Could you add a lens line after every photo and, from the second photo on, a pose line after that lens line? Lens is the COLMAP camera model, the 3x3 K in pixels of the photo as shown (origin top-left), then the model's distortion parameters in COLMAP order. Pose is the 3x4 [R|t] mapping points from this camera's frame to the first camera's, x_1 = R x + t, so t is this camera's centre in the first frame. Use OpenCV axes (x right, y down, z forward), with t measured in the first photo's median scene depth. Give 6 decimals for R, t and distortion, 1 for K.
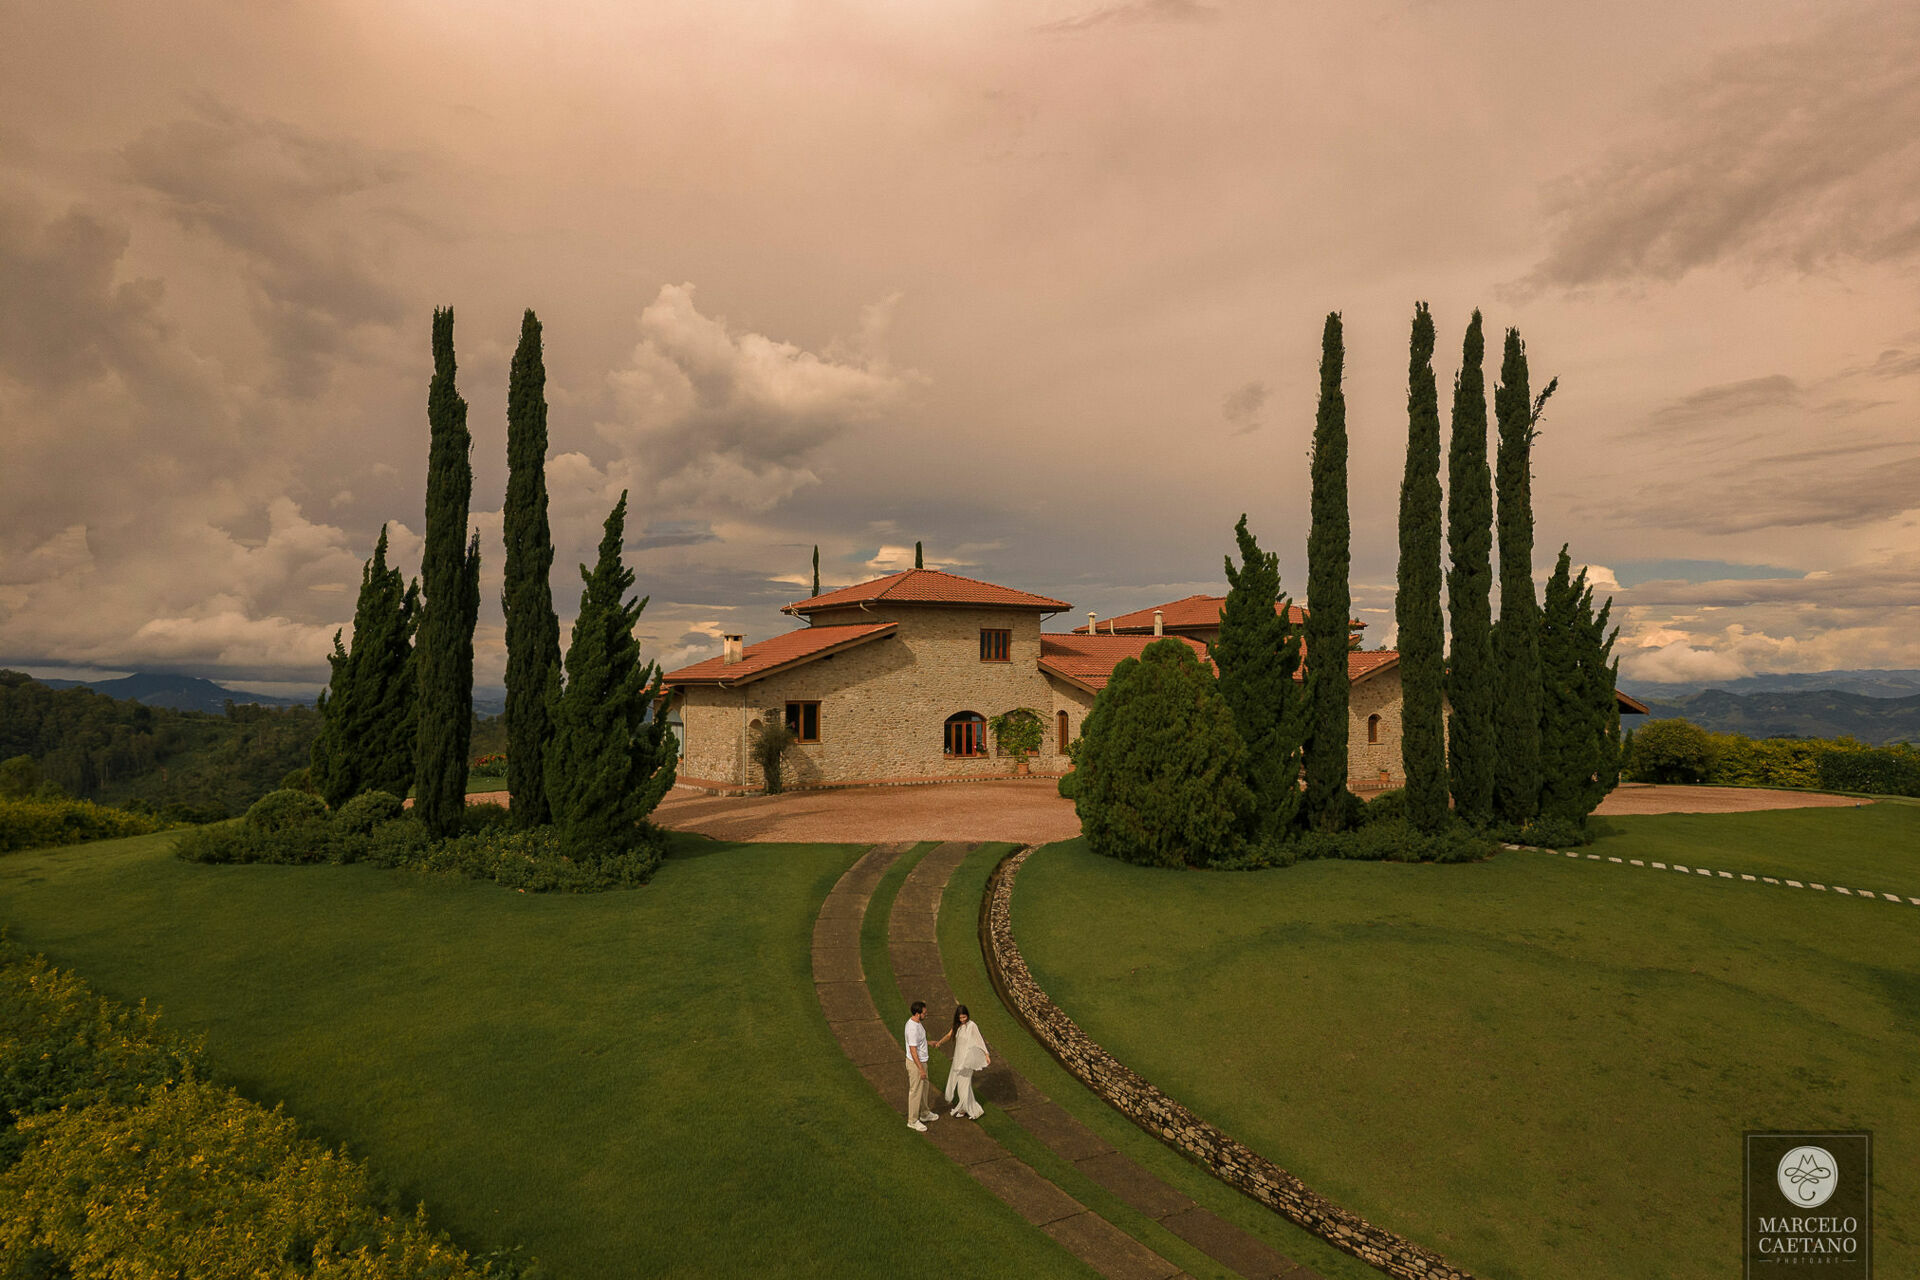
lens RADIAL K [[1349.4, 0, 952.4], [0, 1349.4, 672.1], [0, 0, 1]] dist [0.059343, -0.077105]
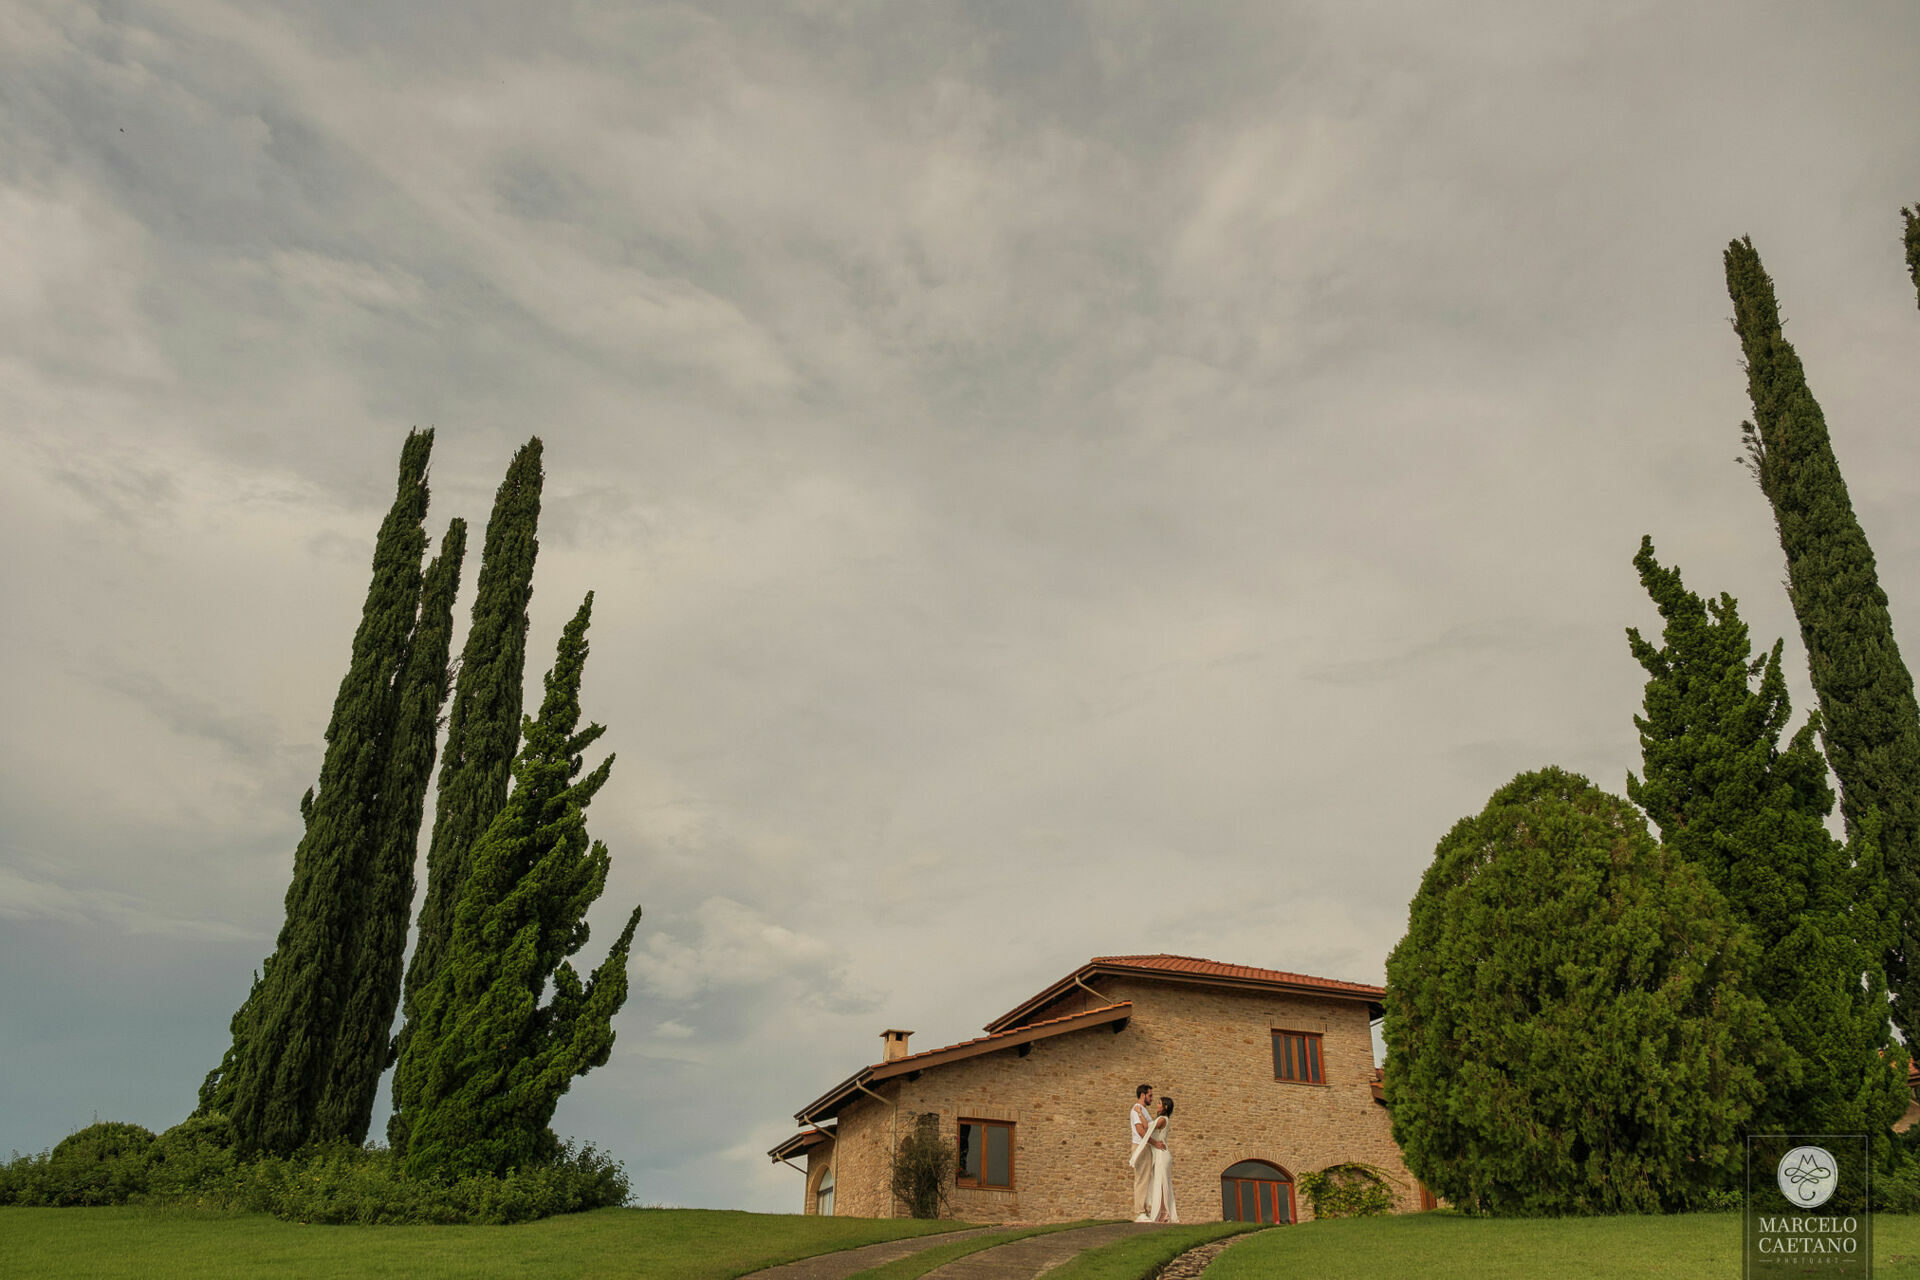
lens RADIAL K [[1427.5, 0, 876.0], [0, 1427.5, 638.4], [0, 0, 1]] dist [0.004982, -0.048588]
pose [[0.956605, -0.099965, -0.273704, 0.077681], [-0.034752, 0.893468, -0.447780, 0.194076], [0.289309, 0.437860, 0.851222, 0.473228]]
